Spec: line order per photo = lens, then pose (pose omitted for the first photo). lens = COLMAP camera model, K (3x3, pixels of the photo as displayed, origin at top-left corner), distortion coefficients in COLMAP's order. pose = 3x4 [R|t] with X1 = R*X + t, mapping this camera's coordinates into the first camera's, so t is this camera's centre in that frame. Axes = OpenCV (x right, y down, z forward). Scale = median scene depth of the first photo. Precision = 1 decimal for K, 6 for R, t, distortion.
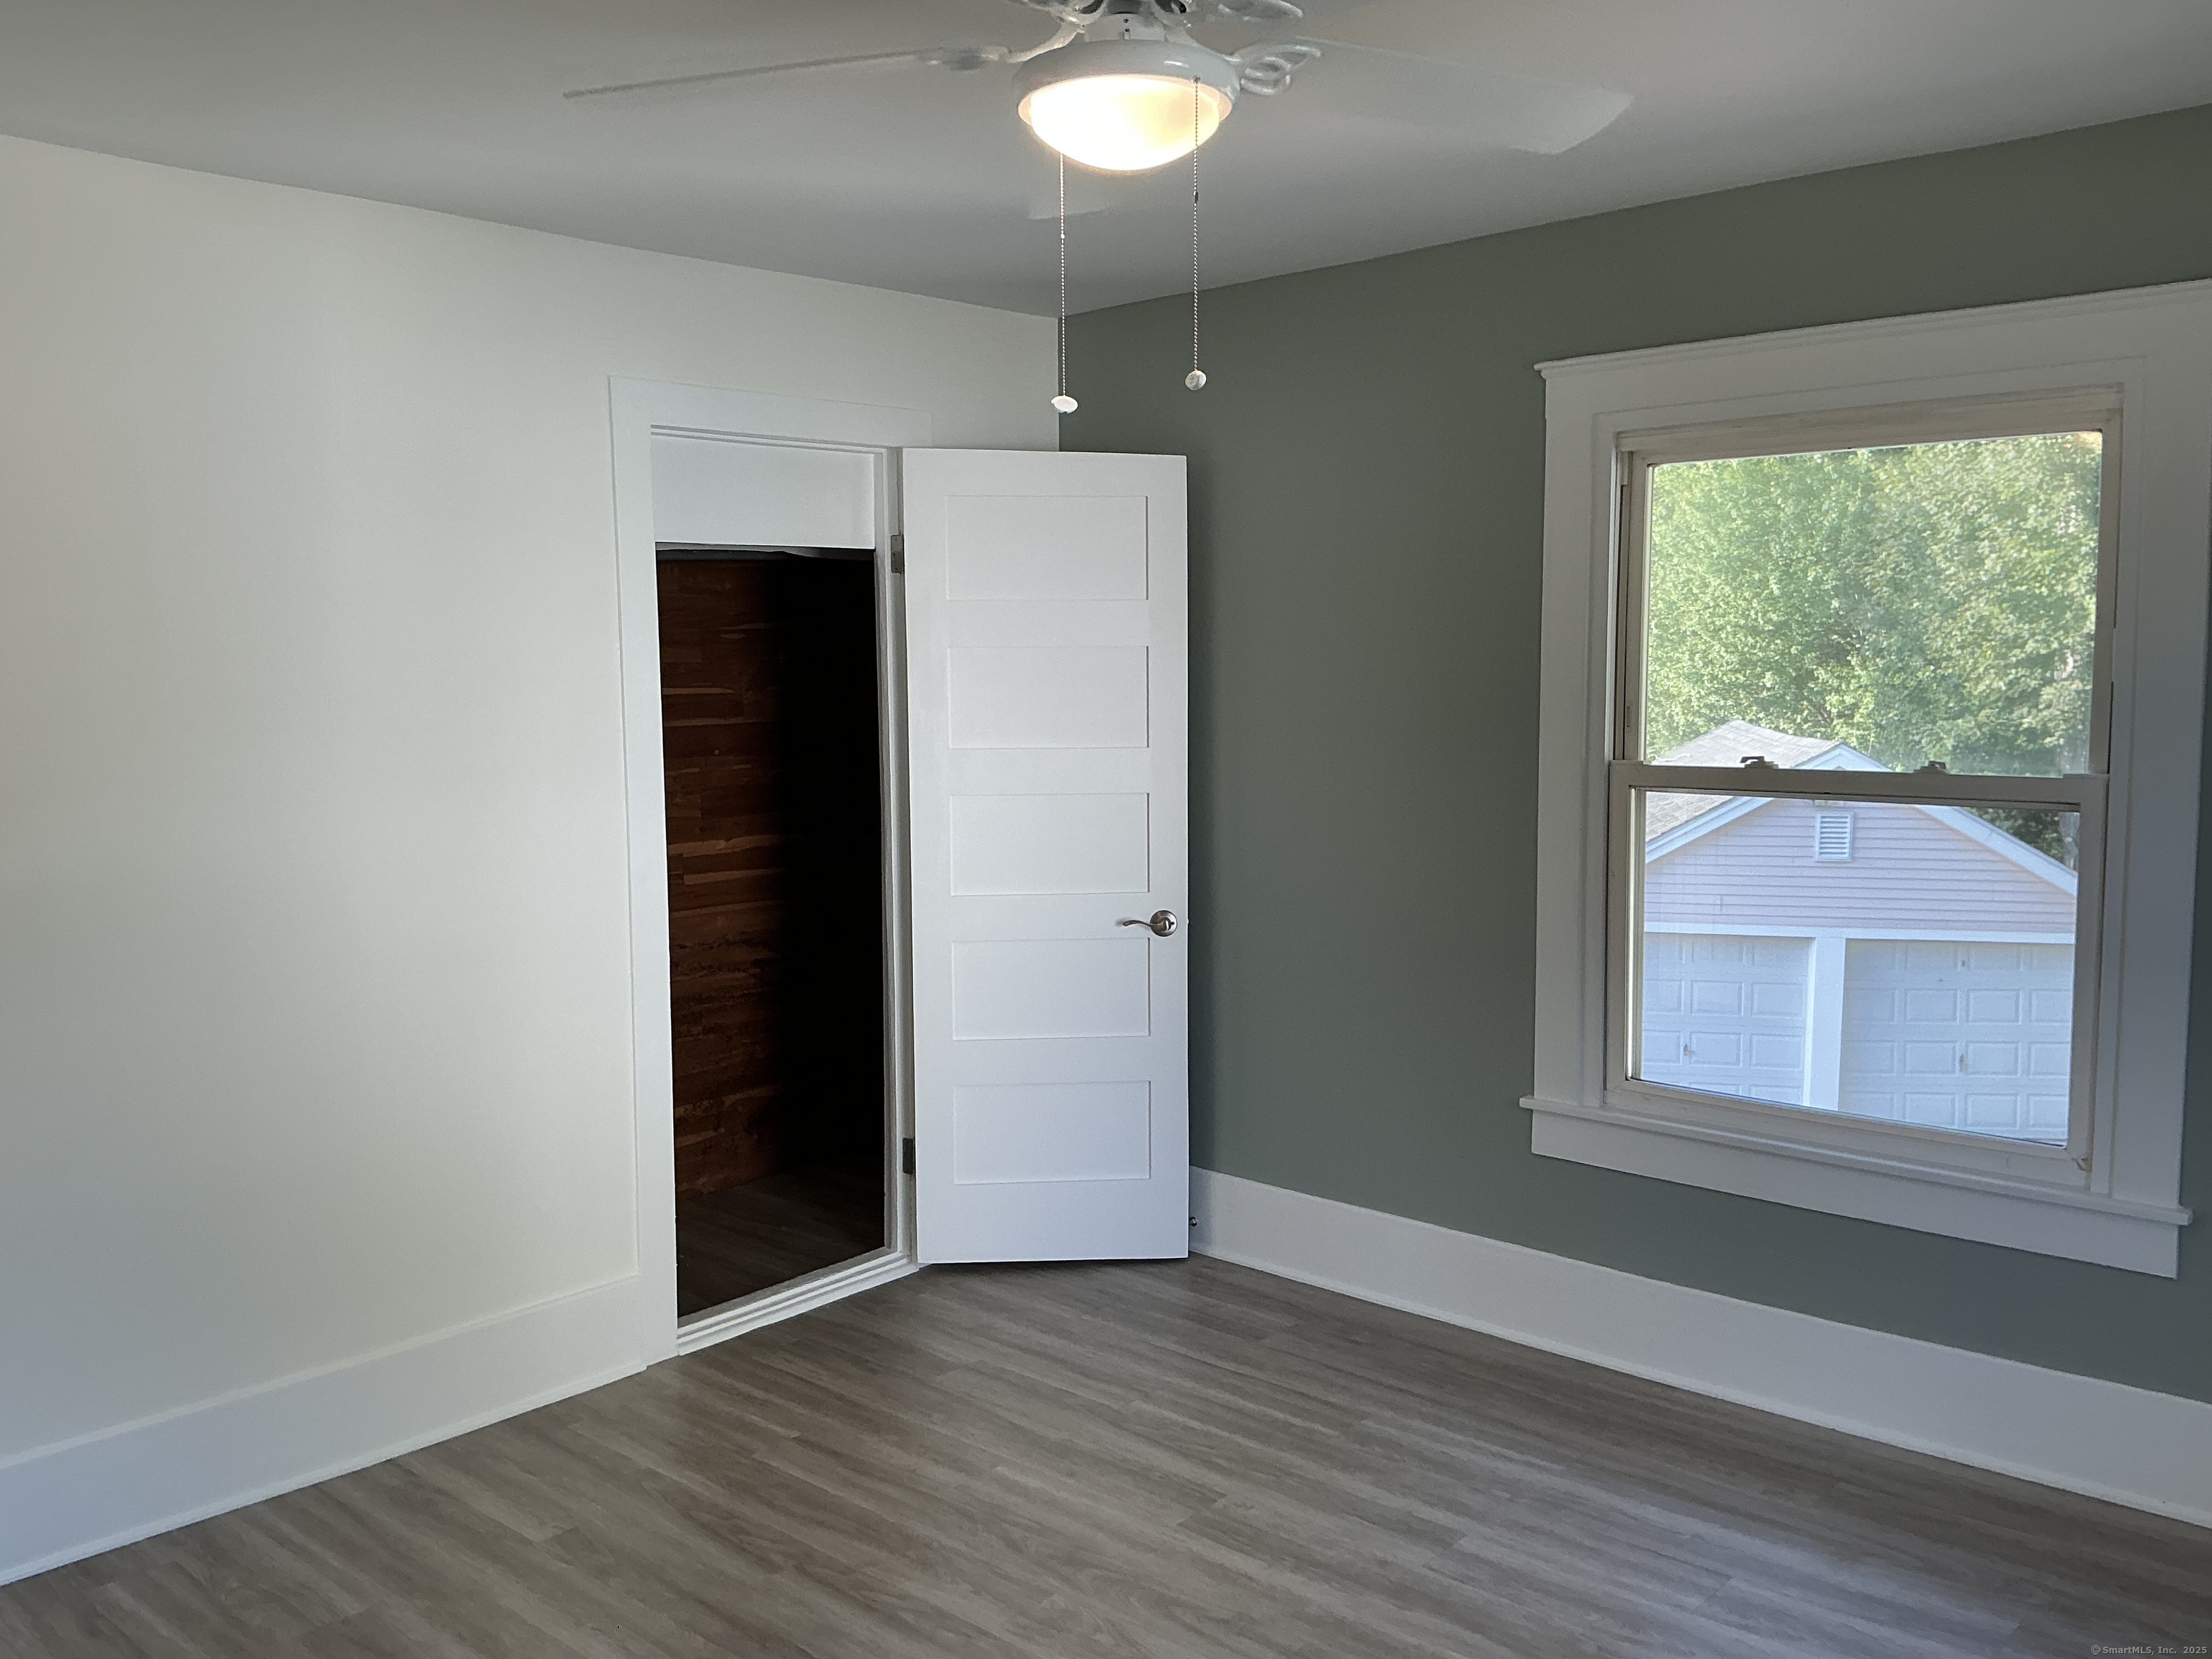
lens RADIAL K [[1837.0, 0, 1107.7], [0, 1837.0, 833.0], [0, 0, 1]] dist [0.106091, -0.205332]
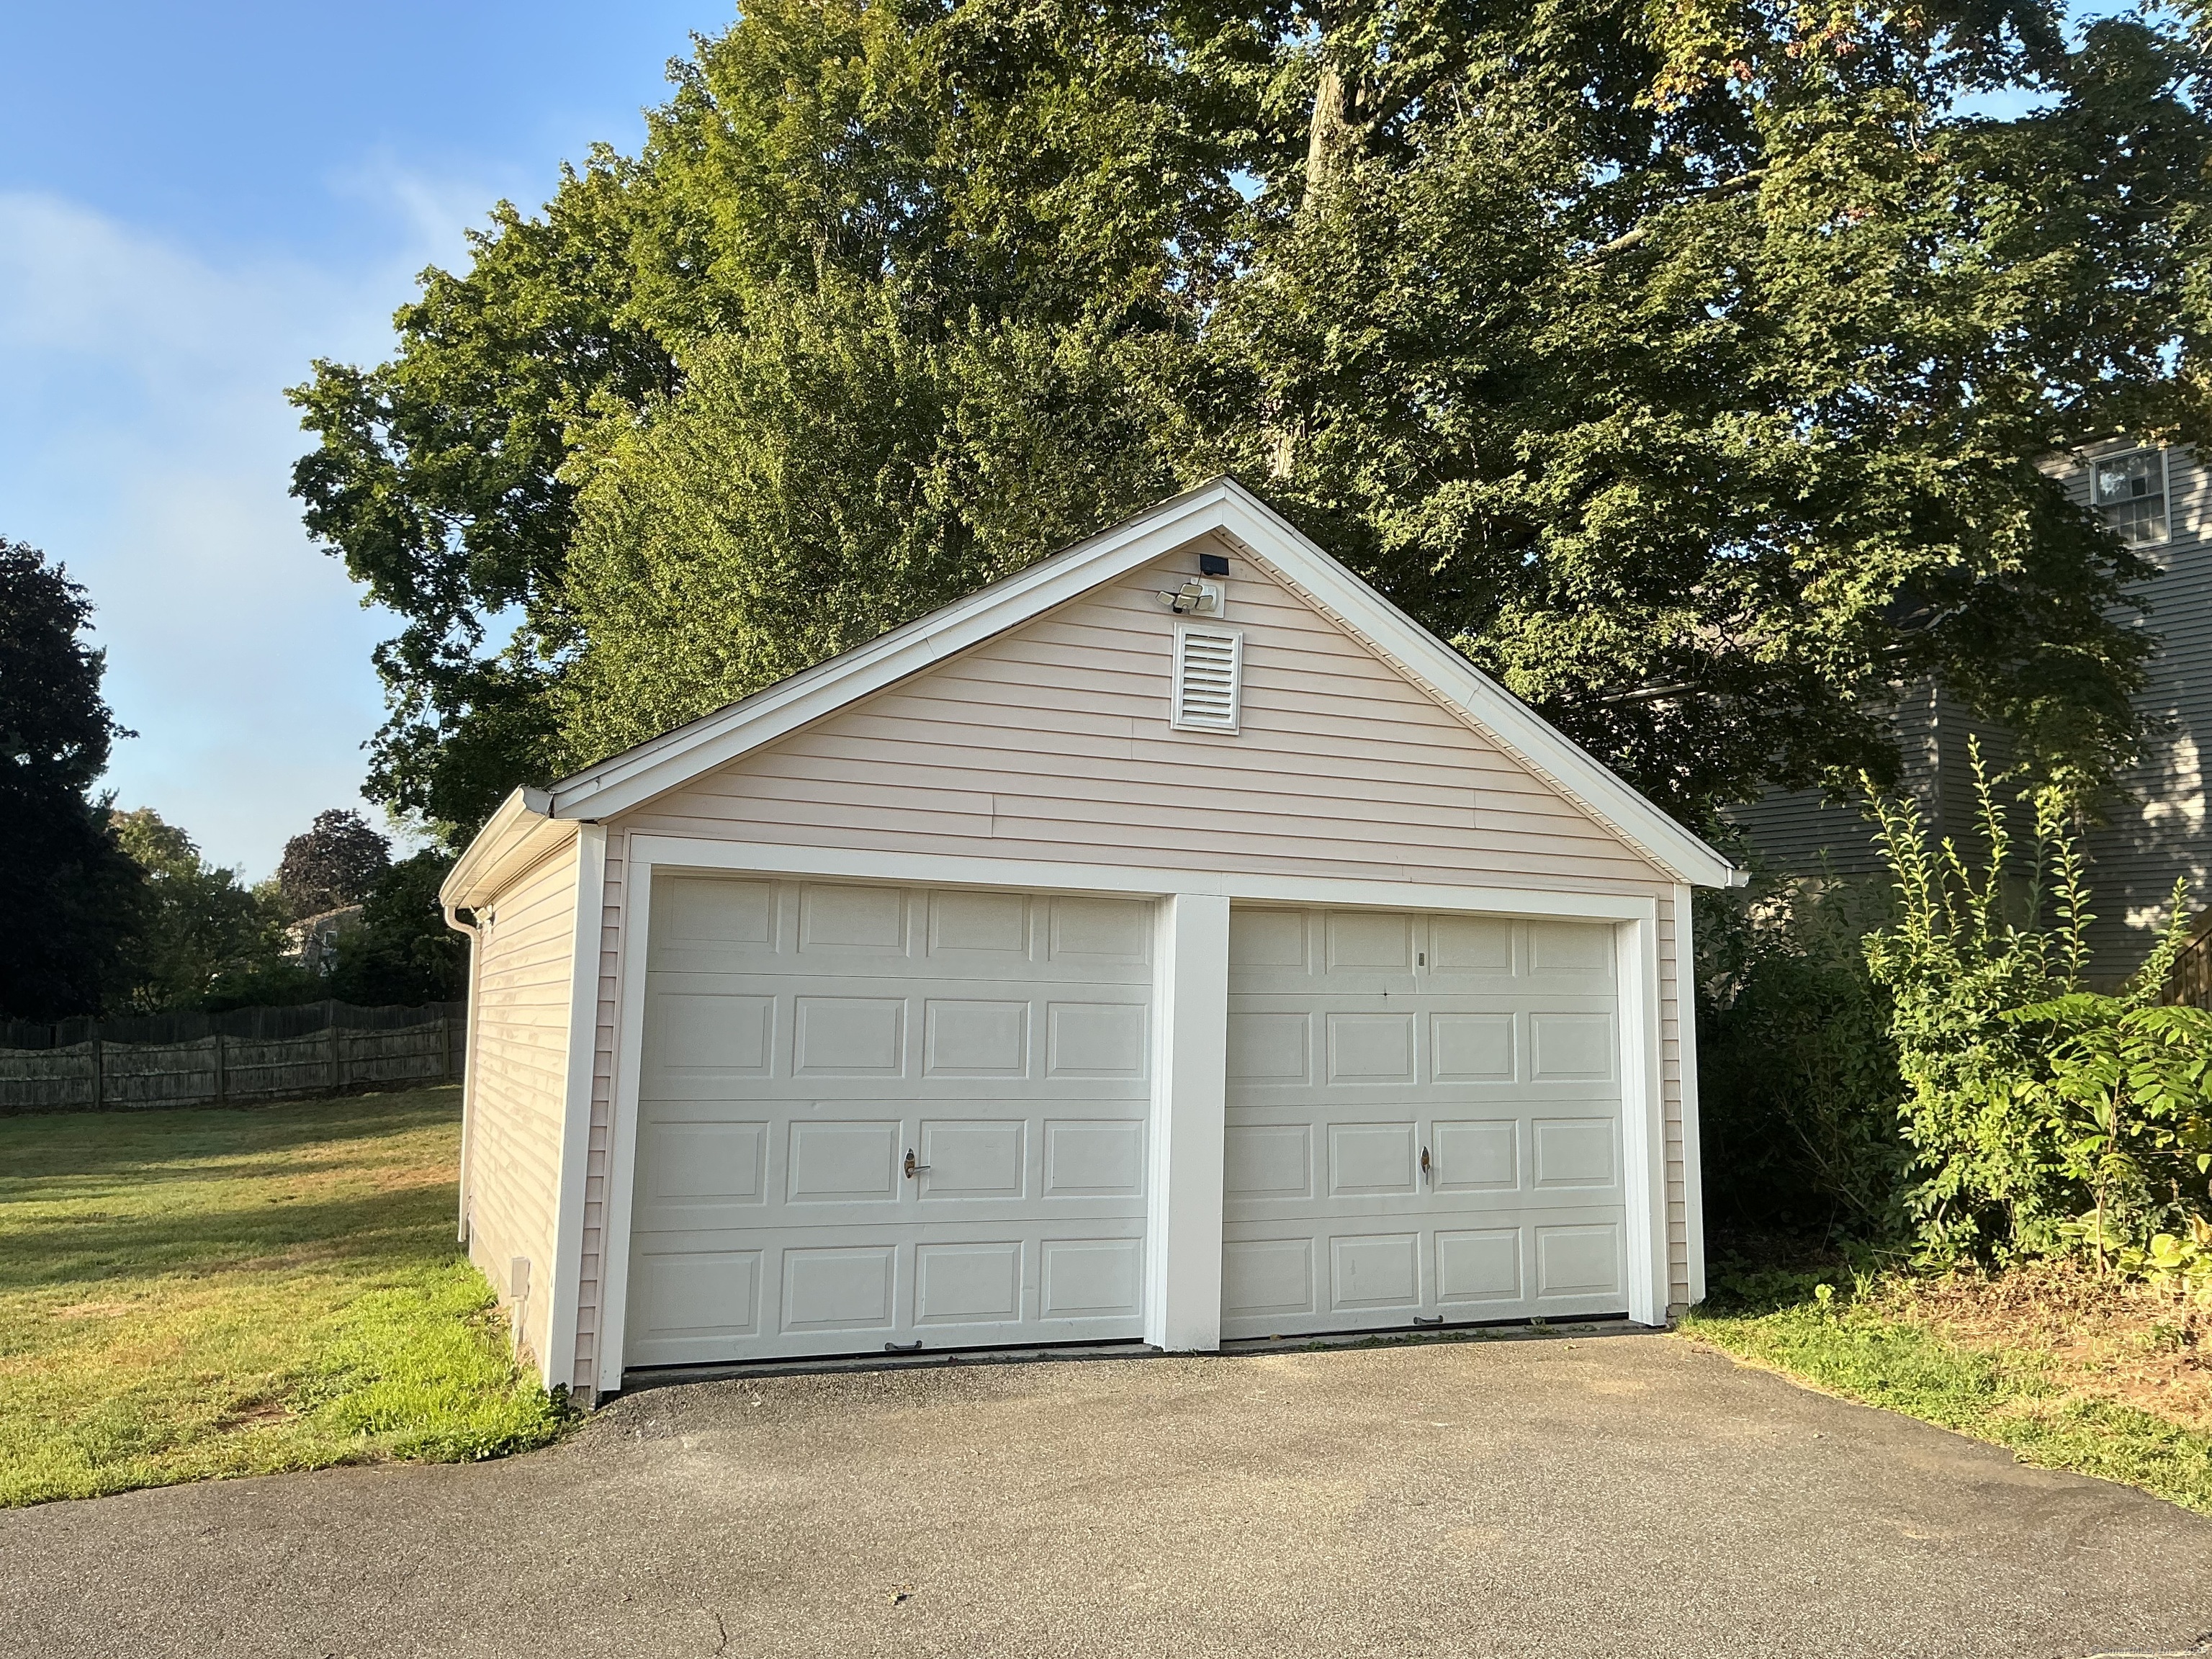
lens RADIAL K [[1837.0, 0, 1095.9], [0, 1837.0, 828.9], [0, 0, 1]] dist [0.106091, -0.205332]
pose [[0.840570, 0.082785, 0.535340, 0.117298], [0.027437, 0.980479, -0.194702, 0.127886], [-0.541008, 0.178348, 0.821890, 0.627184]]
